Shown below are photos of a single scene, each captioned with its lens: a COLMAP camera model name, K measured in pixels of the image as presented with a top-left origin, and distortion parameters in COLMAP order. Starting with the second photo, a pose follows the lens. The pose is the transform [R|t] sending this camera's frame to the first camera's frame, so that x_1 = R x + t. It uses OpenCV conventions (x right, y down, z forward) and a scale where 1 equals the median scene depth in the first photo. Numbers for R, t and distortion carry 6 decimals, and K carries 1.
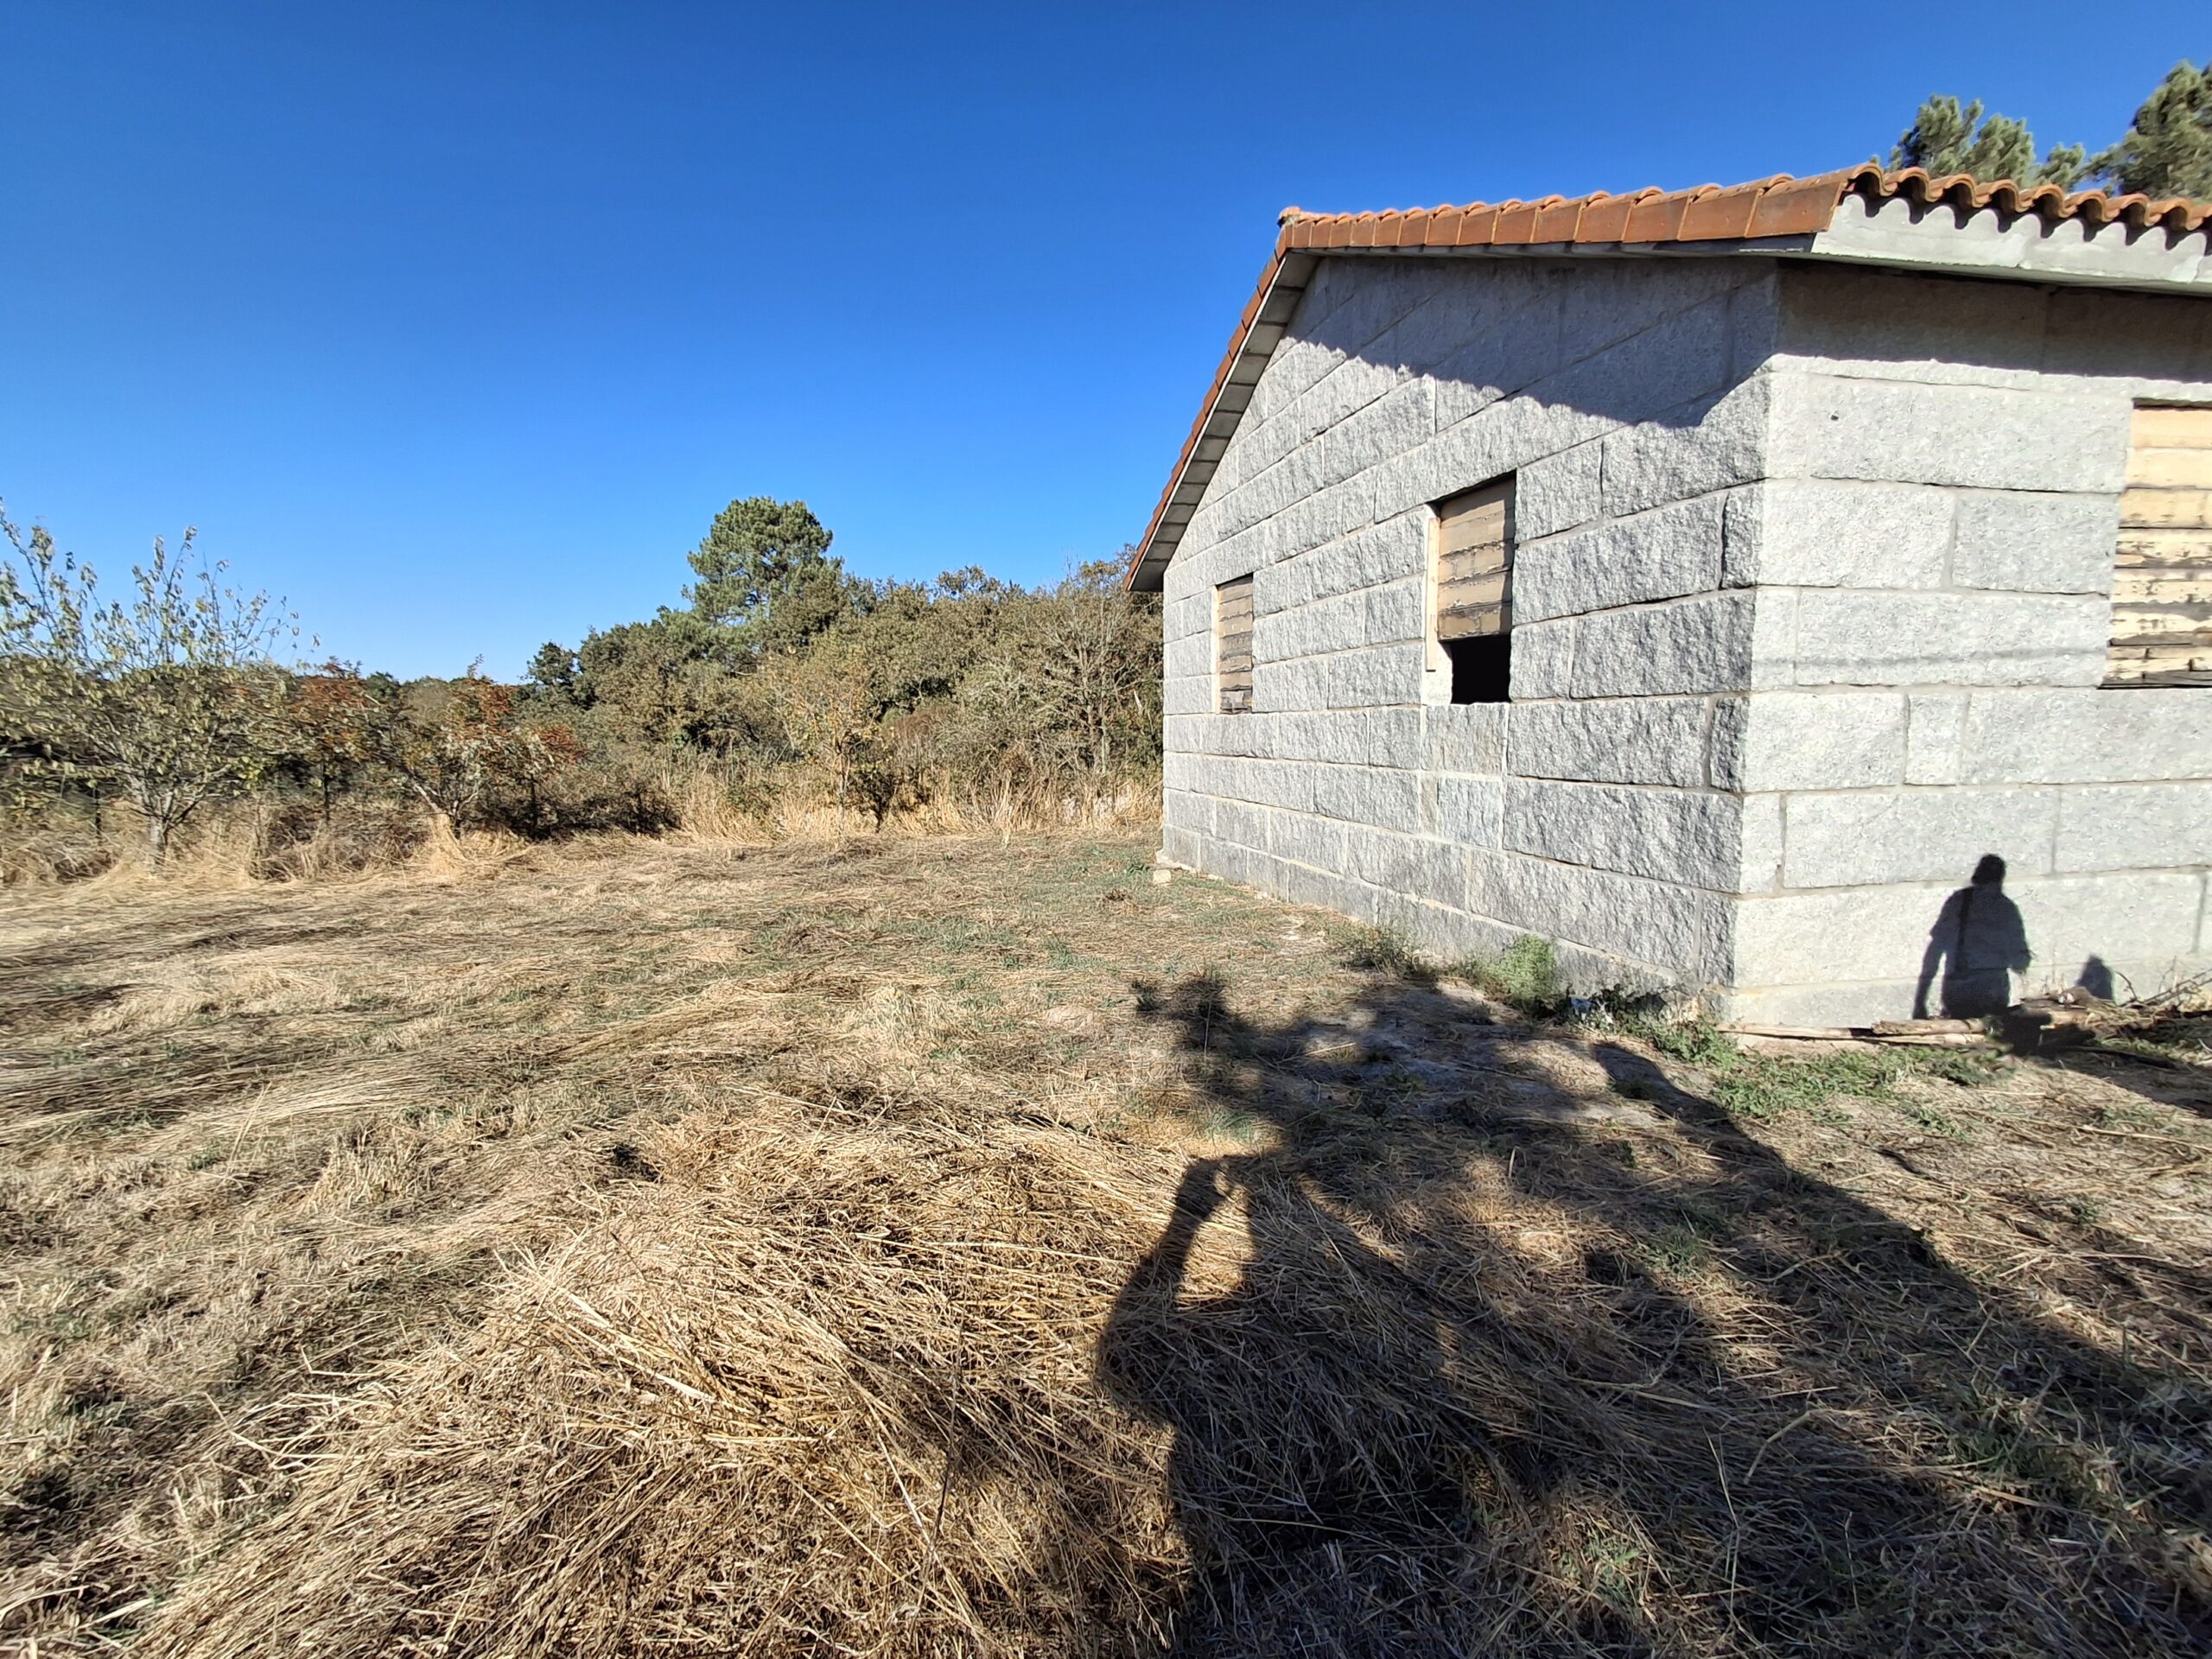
lens RADIAL K [[984.2, 0, 1106.0], [0, 984.2, 829.5], [0, 0, 1]] dist [-0.014209, 0.013615]
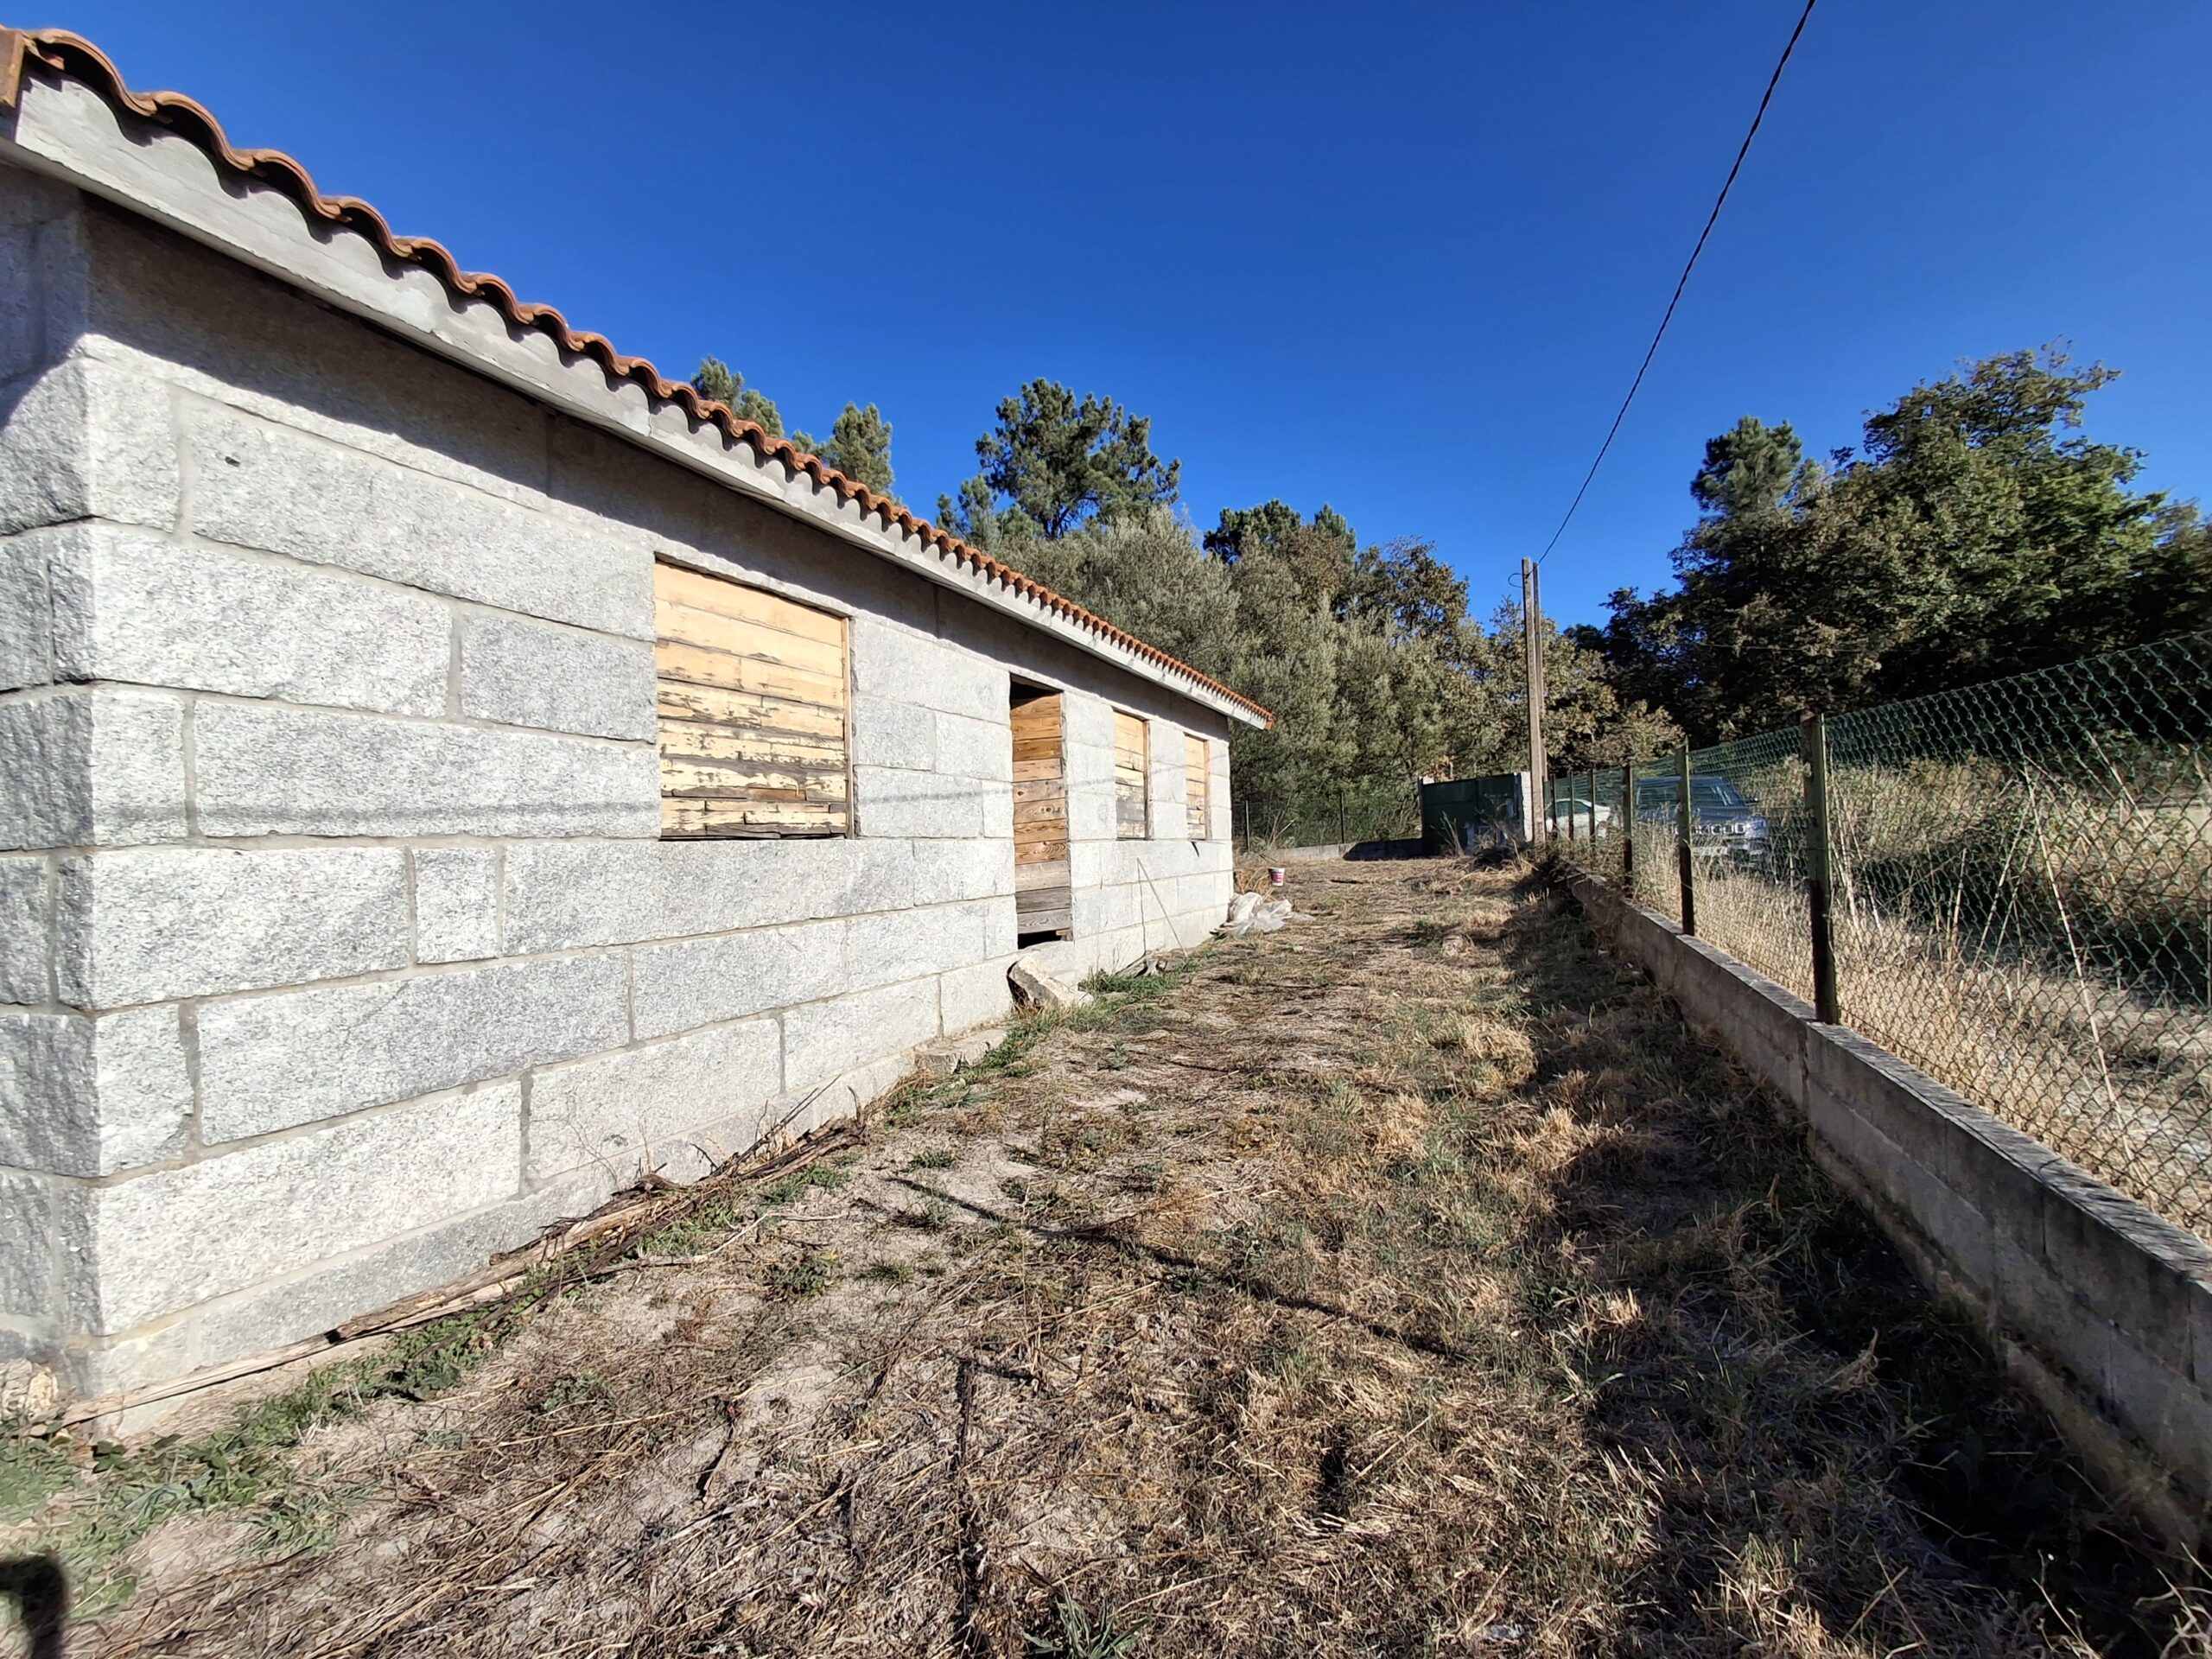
lens RADIAL K [[984.2, 0, 1106.0], [0, 984.2, 829.5], [0, 0, 1]] dist [-0.014209, 0.013615]
pose [[0.560532, 0.006835, 0.828104, 0.478026], [0.113155, 0.989955, -0.084764, -0.024909], [-0.820366, 0.141217, 0.554128, 0.120784]]
